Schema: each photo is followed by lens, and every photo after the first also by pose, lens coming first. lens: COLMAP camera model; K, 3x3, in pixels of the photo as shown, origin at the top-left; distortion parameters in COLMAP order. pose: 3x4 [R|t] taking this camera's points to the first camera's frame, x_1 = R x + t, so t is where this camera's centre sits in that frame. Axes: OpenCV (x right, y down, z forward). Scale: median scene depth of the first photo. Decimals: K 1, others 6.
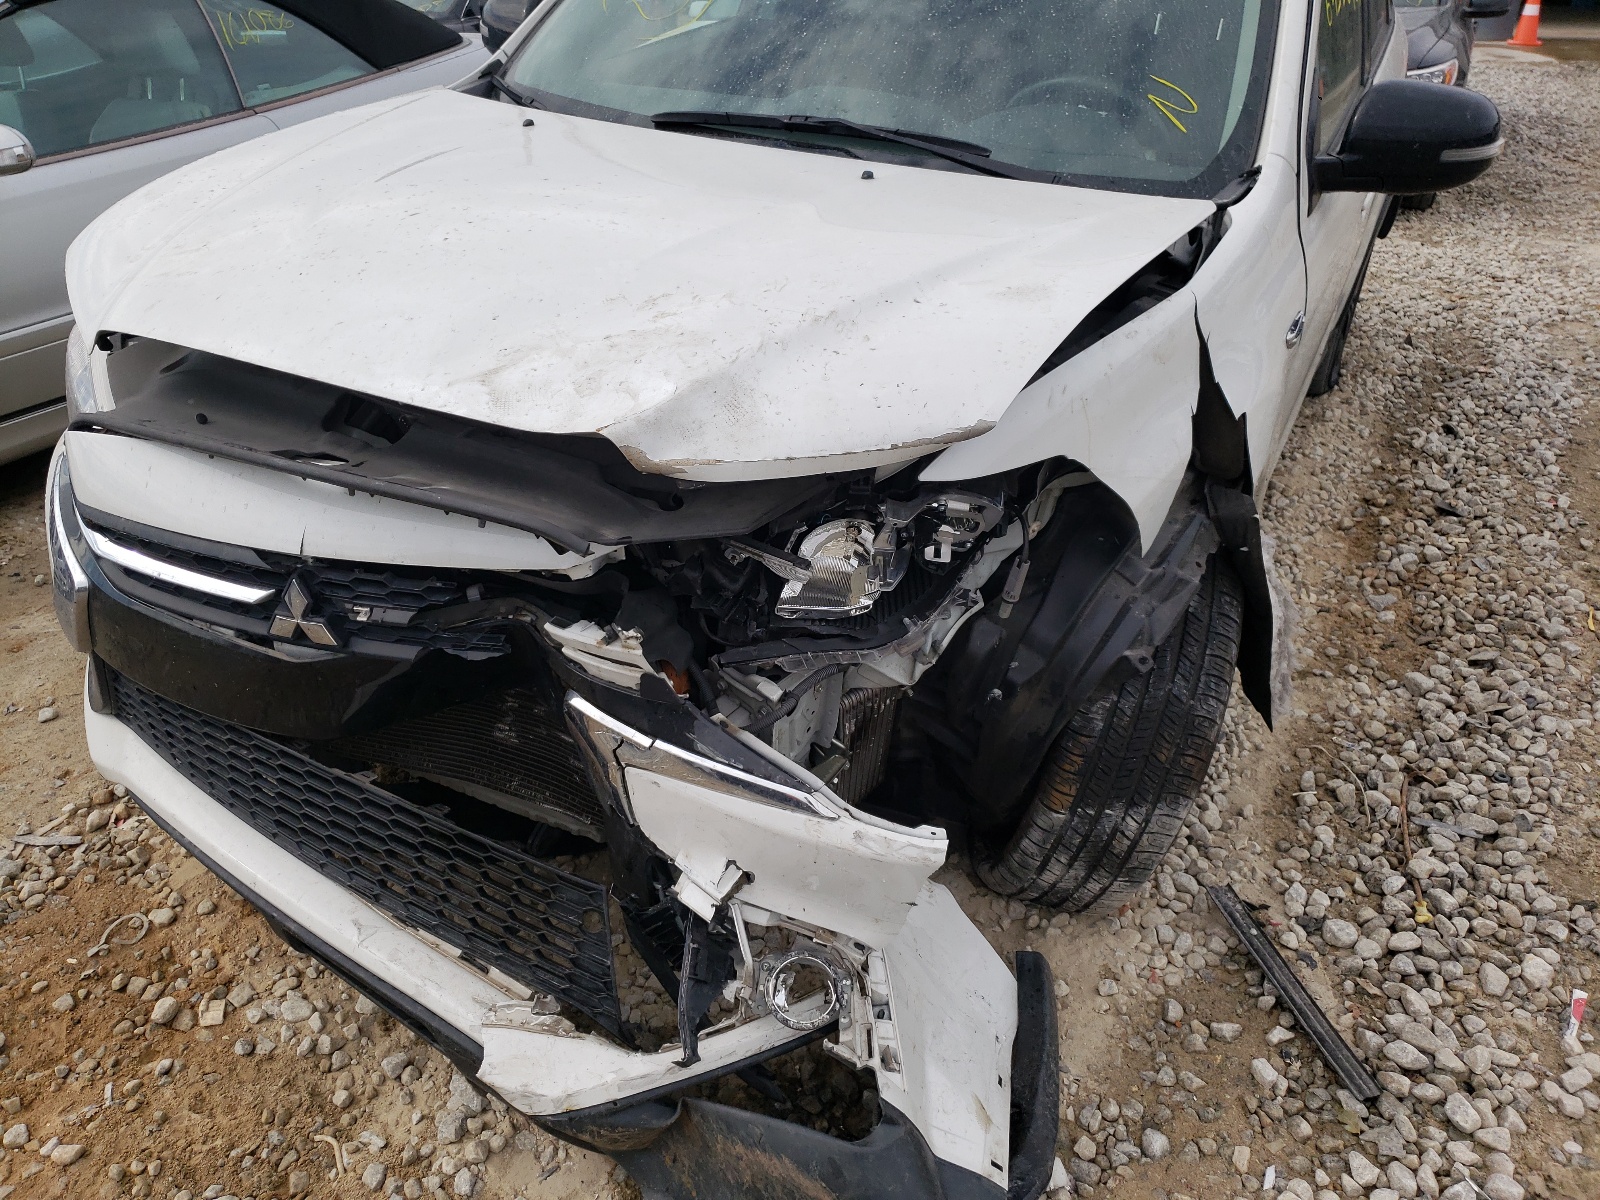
lens RADIAL K [[1168.1, 0, 800.0], [0, 1168.1, 600.0], [0, 0, 1]] dist [0.050828, -0.034103]
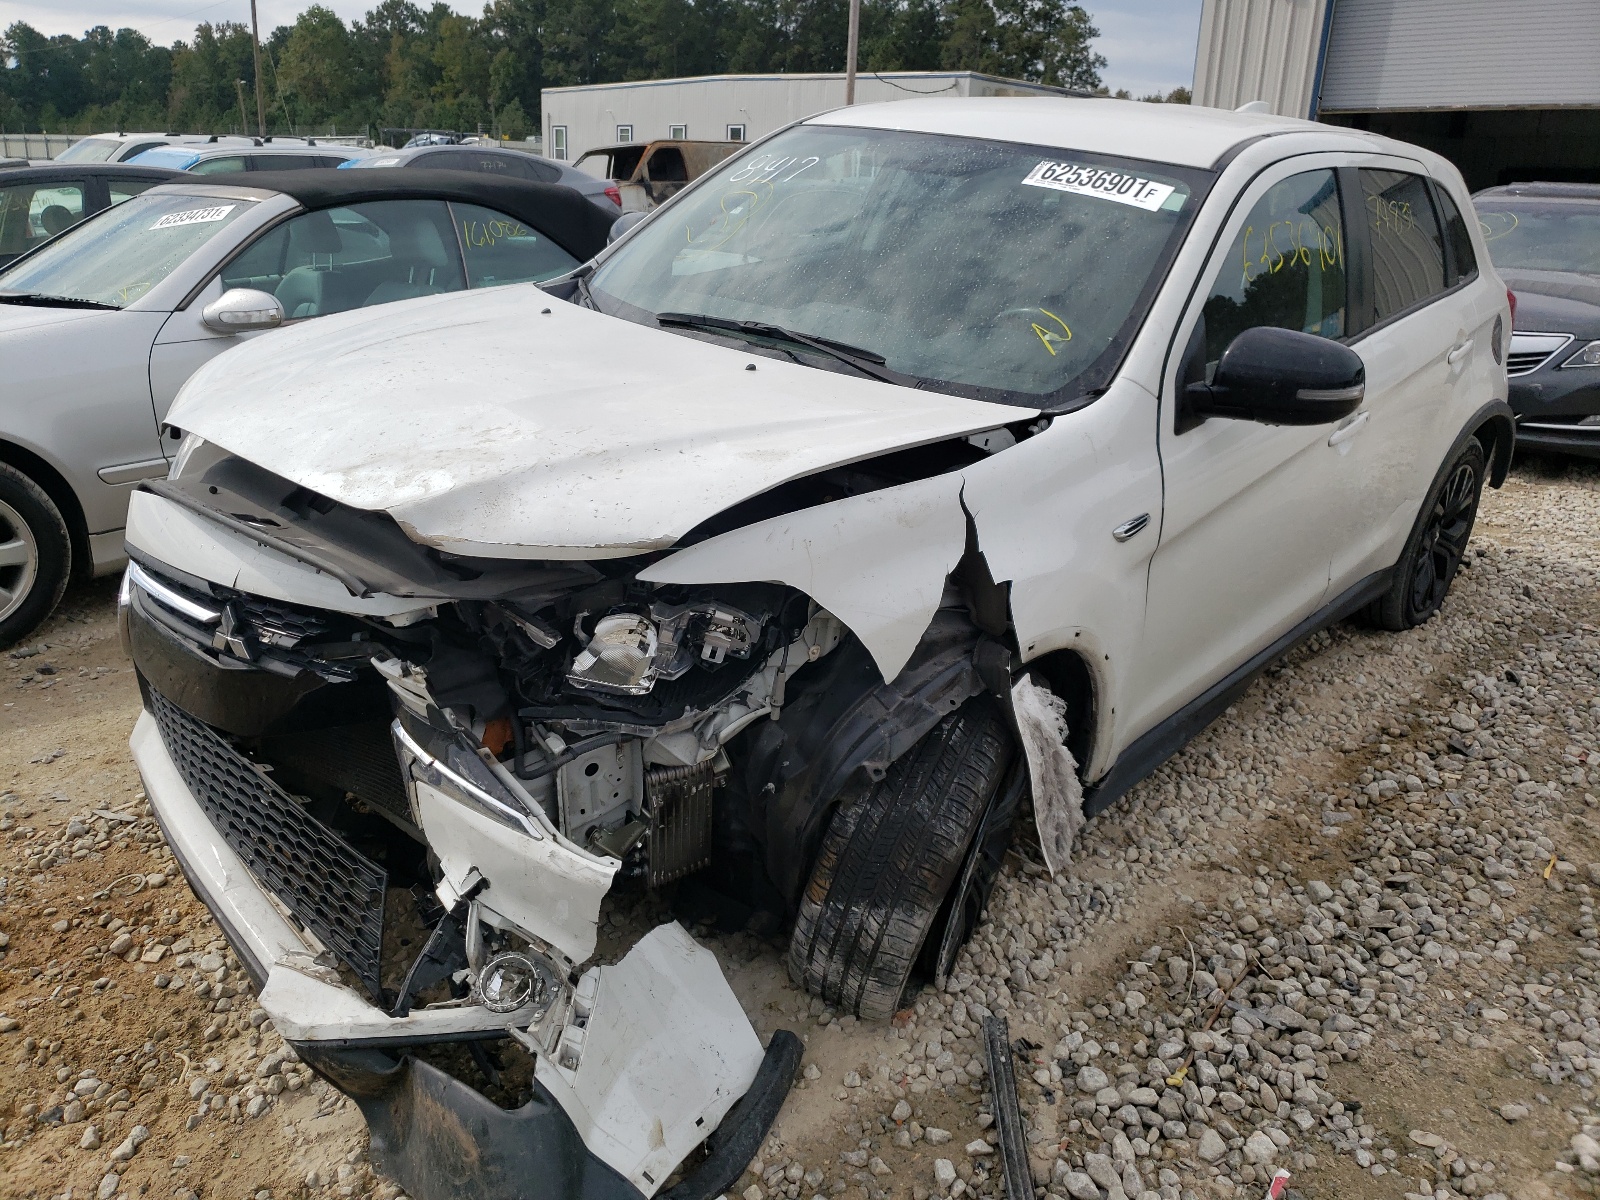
lens RADIAL K [[1158.5, 0, 800.0], [0, 1158.5, 600.0], [0, 0, 1]] dist [0.031032, -0.005513]
pose [[0.969393, 0.119576, -0.214429, 0.410988], [-0.152784, 0.977471, -0.145626, 0.058756], [0.192185, 0.173930, 0.965823, -0.147208]]
